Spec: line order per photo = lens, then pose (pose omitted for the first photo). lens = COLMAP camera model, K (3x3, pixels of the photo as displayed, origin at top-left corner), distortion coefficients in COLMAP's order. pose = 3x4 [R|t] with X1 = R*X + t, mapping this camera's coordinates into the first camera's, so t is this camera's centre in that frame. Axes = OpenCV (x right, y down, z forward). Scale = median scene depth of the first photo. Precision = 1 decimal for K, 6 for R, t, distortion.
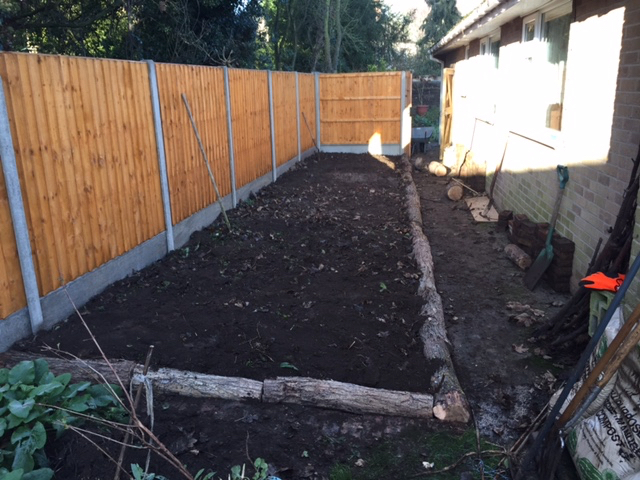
lens RADIAL K [[552.3, 0, 321.0], [0, 552.3, 239.4], [0, 0, 1]] dist [0.067354, -0.057320]
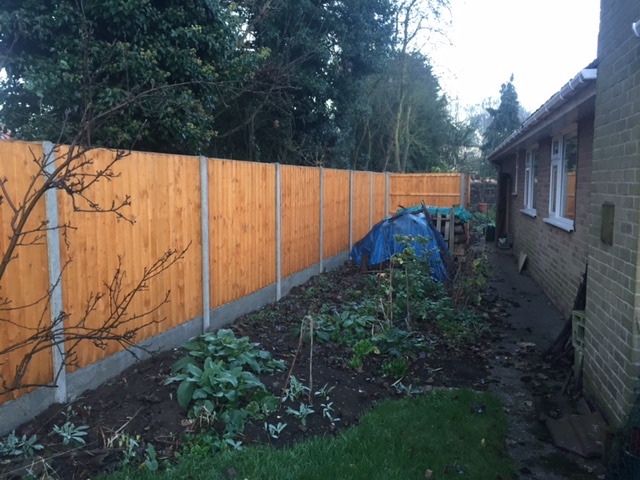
lens RADIAL K [[552.3, 0, 321.5], [0, 552.3, 239.3], [0, 0, 1]] dist [0.067354, -0.057320]
pose [[0.992786, 0.037452, -0.113901, -0.019446], [-0.056108, 0.984647, -0.165292, 0.103885], [0.105962, 0.170490, 0.979645, -0.356157]]
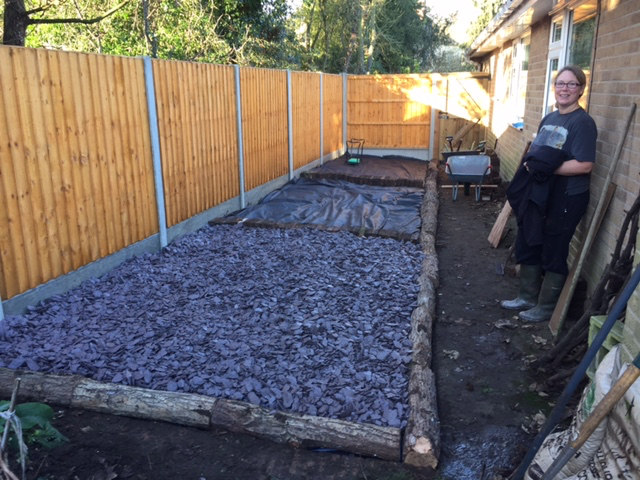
lens RADIAL K [[552.3, 0, 320.5], [0, 552.3, 240.0], [0, 0, 1]] dist [0.067354, -0.057320]
pose [[0.996770, 0.036703, -0.071430, 0.072346], [-0.036909, 0.999317, -0.001566, -0.012742], [0.071324, 0.004198, 0.997444, 0.060224]]
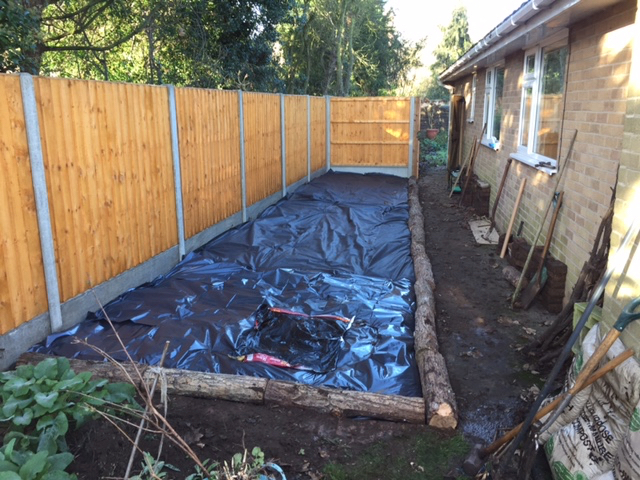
lens RADIAL K [[552.3, 0, 321.1], [0, 552.3, 239.5], [0, 0, 1]] dist [0.067354, -0.057320]
pose [[0.999546, 0.024889, -0.016986, 0.008227], [-0.025473, 0.999060, -0.035069, 0.004934], [0.016097, 0.035485, 0.999241, -0.047240]]
